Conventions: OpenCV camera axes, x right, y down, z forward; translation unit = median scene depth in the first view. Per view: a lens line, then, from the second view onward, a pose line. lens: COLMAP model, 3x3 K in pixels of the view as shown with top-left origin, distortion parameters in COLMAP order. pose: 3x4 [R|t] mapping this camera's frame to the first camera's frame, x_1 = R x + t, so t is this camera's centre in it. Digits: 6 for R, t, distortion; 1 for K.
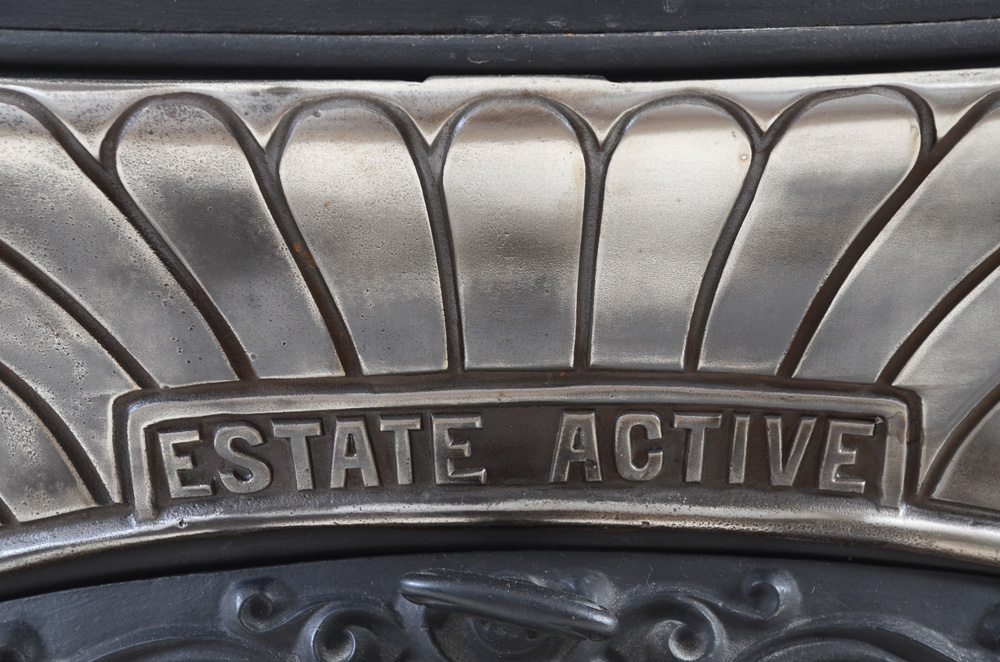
lens RADIAL K [[3282.1, 0, 500.0], [0, 3282.1, 331.0], [0, 0, 1]] dist [0.734190, 0.897103]
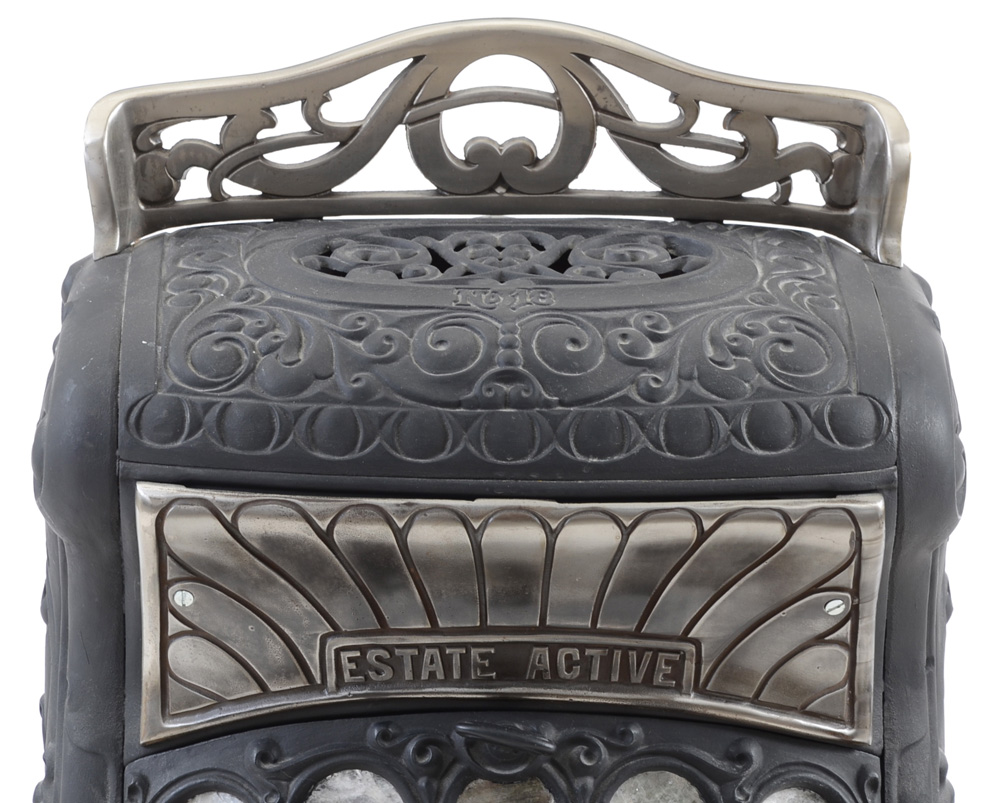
lens RADIAL K [[4840.5, 0, 541.0], [0, 4840.5, 400.7], [0, 0, 1]] dist [1.189193, -2.724018]
pose [[0.999429, 0.023304, 0.024460, -0.055478], [-0.023952, 0.999362, 0.026509, -0.215211], [-0.023826, -0.027080, 0.999349, -2.106314]]
